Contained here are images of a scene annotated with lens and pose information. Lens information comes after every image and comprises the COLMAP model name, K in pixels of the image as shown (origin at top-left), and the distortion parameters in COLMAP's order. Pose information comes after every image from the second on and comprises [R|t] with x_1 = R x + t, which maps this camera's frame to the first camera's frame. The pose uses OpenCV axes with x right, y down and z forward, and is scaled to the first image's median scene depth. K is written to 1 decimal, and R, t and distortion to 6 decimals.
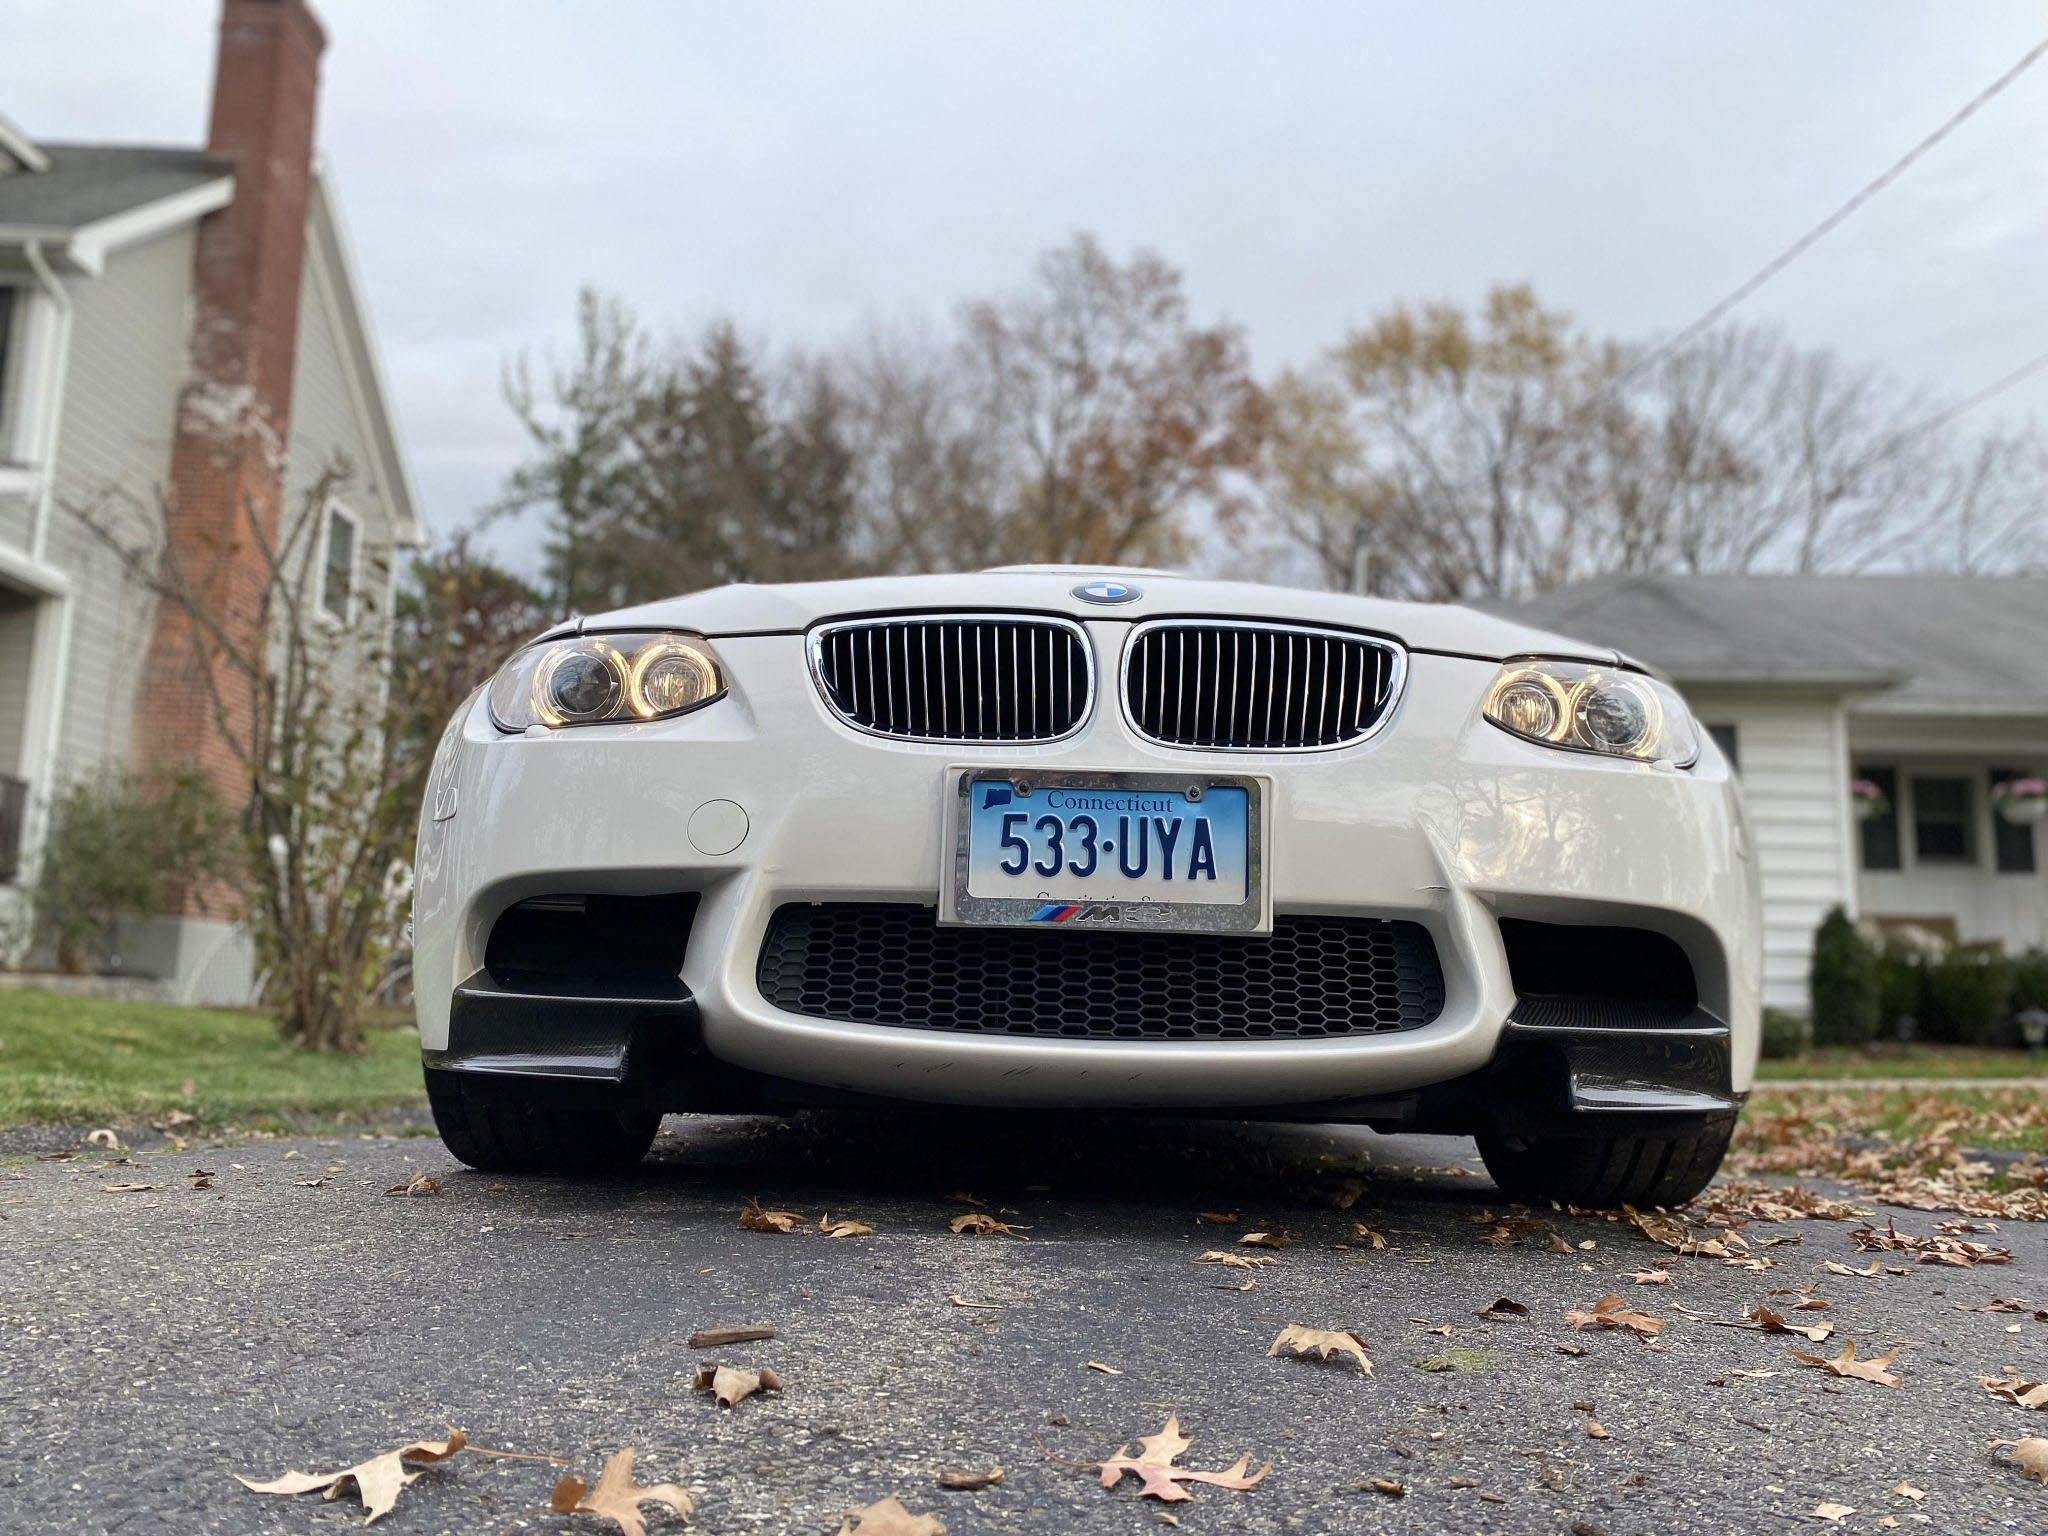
lens RADIAL K [[1558.4, 0, 1031.2], [0, 1558.4, 762.0], [0, 0, 1]] dist [0.102174, -0.210056]
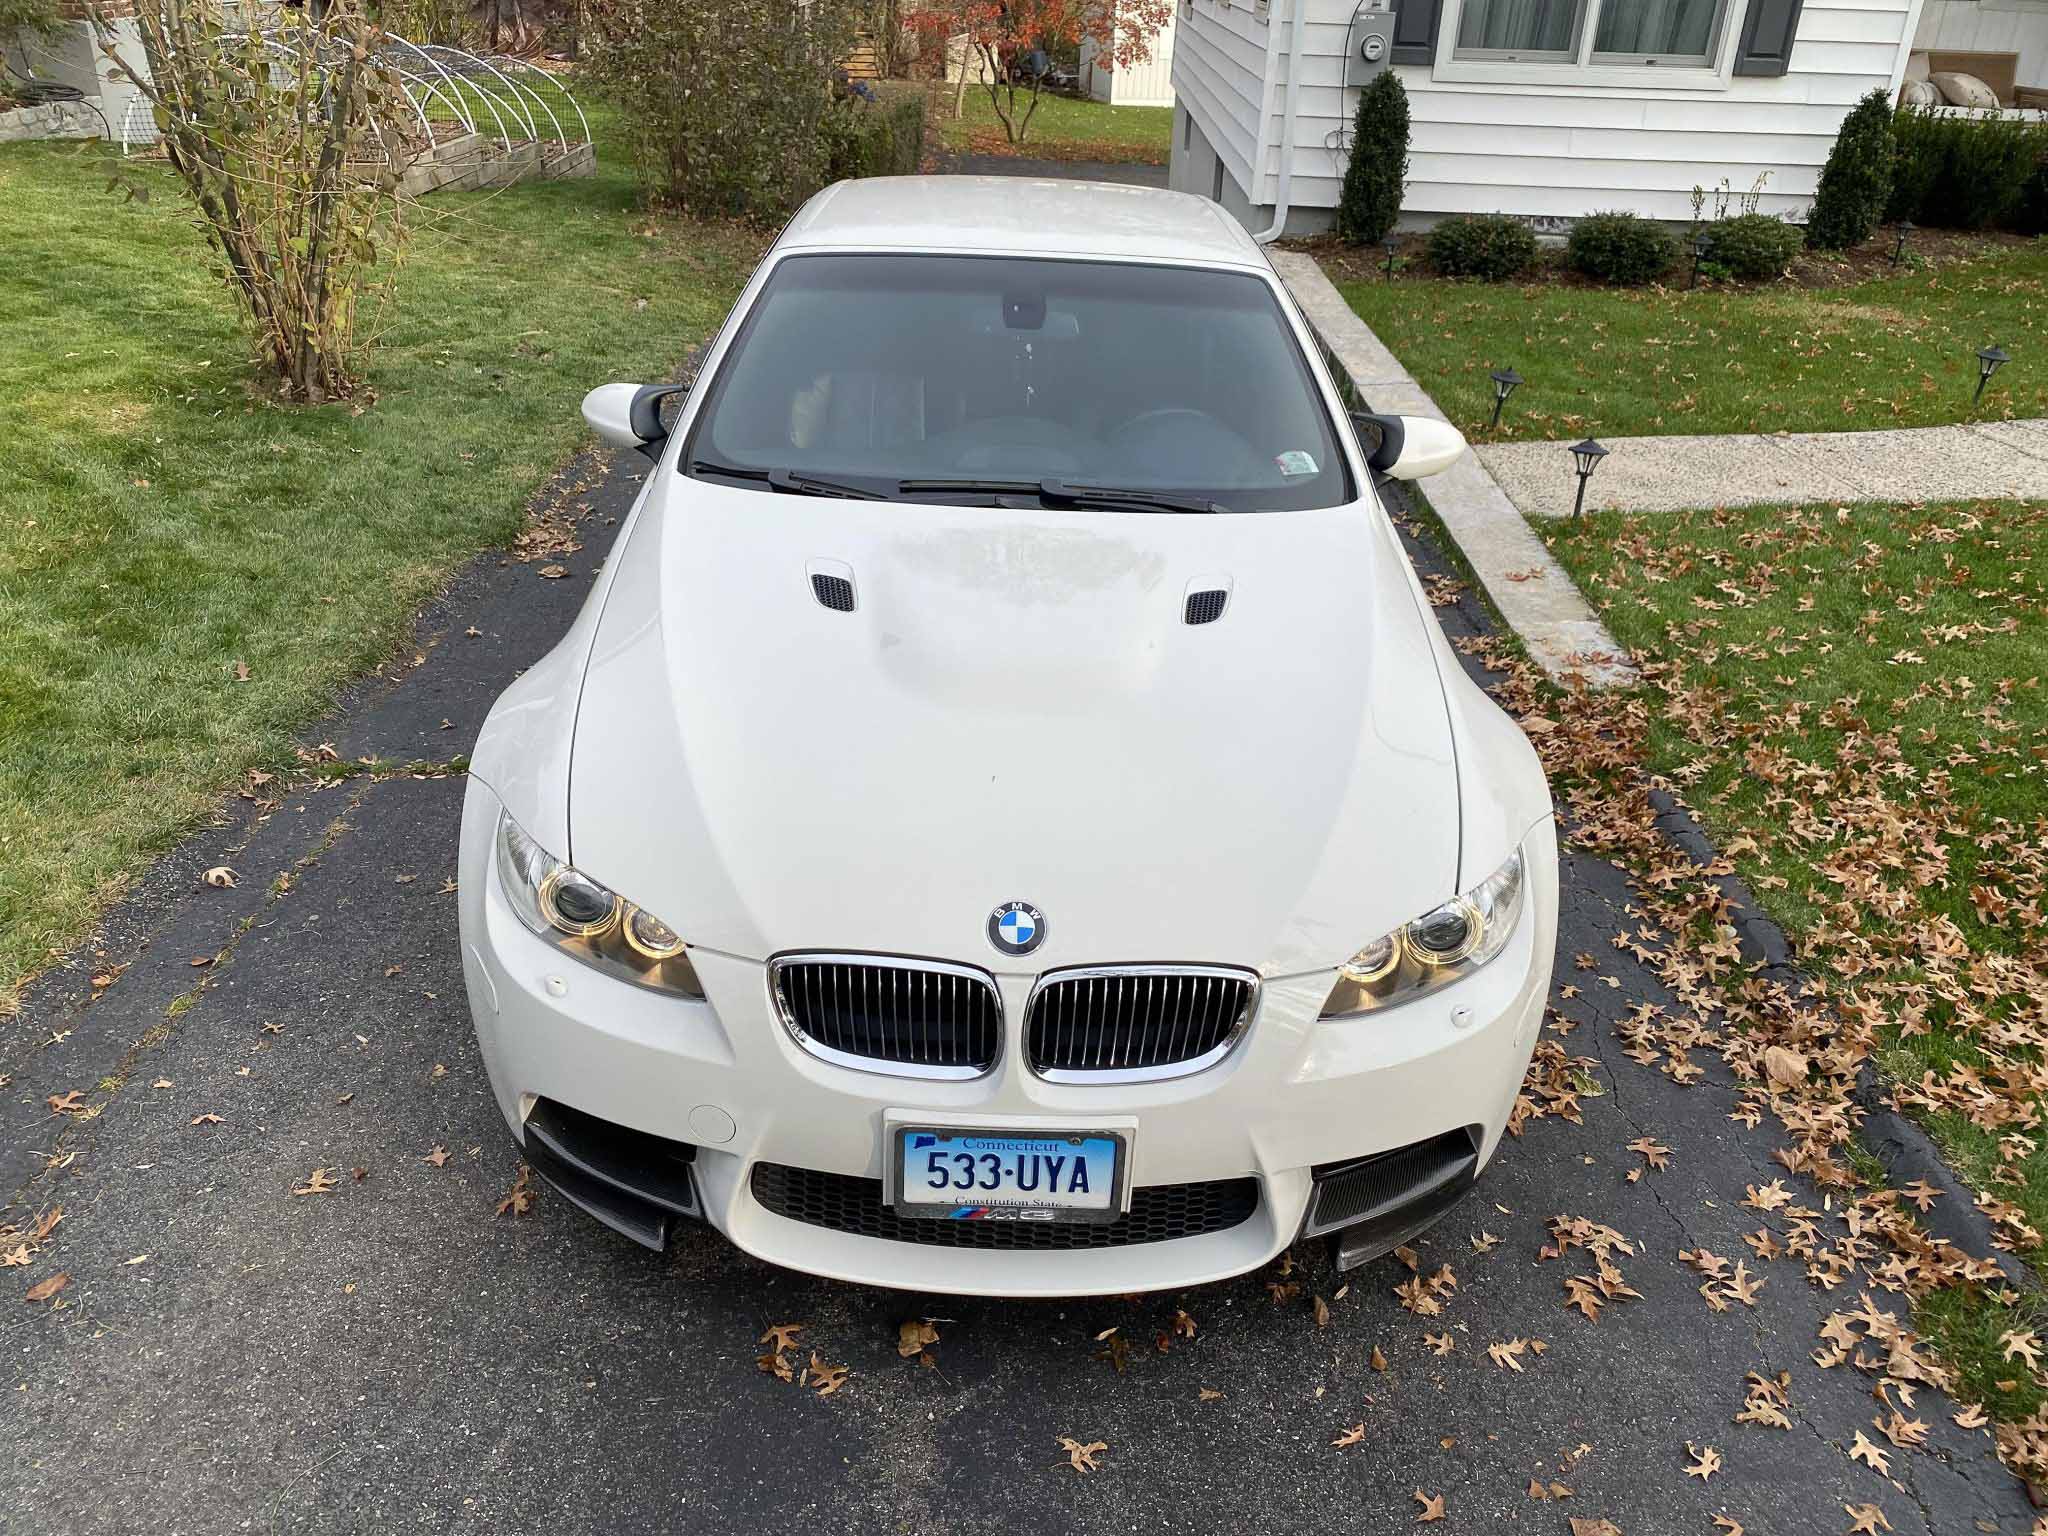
lens RADIAL K [[1574.3, 0, 1016.5], [0, 1574.3, 748.7], [0, 0, 1]] dist [0.014830, -0.005250]
pose [[0.999935, 0.011282, 0.001805, 0.048277], [-0.010163, 0.806028, 0.591790, -1.009657], [0.005221, -0.591770, 0.806090, 0.131988]]
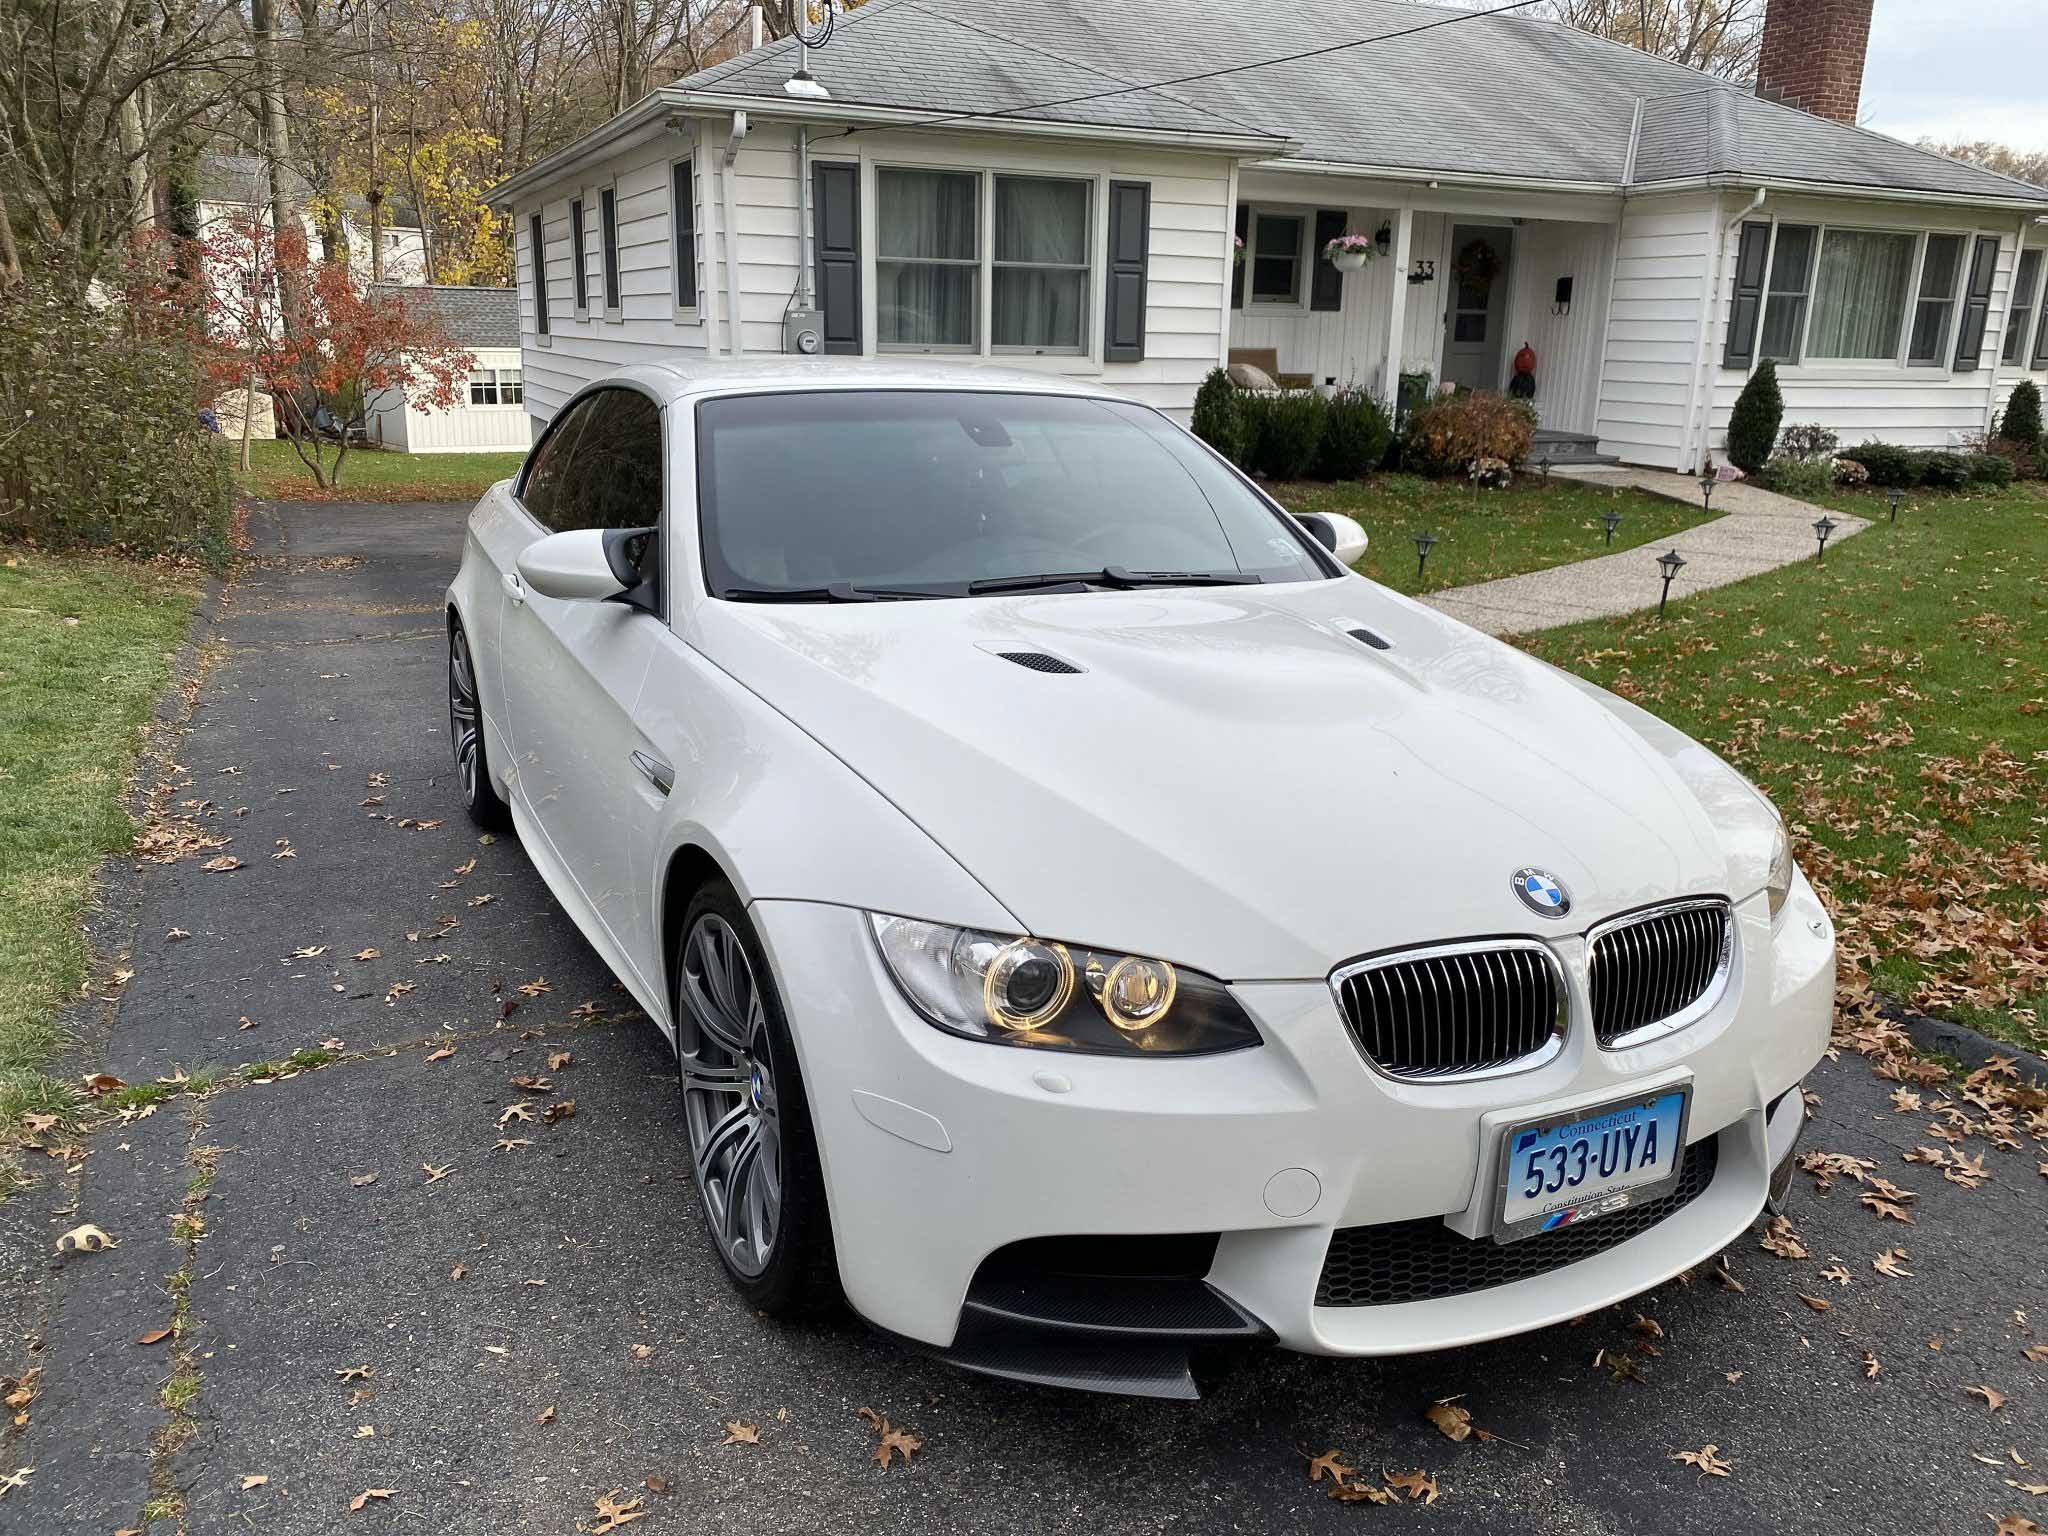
lens RADIAL K [[1565.8, 0, 1035.6], [0, 1565.8, 785.0], [0, 0, 1]] dist [0.007714, -0.003062]
pose [[0.896375, -0.124585, 0.425429, -0.805704], [-0.071759, 0.906258, 0.416590, -0.671690], [-0.437449, -0.403949, 0.803407, 0.324161]]
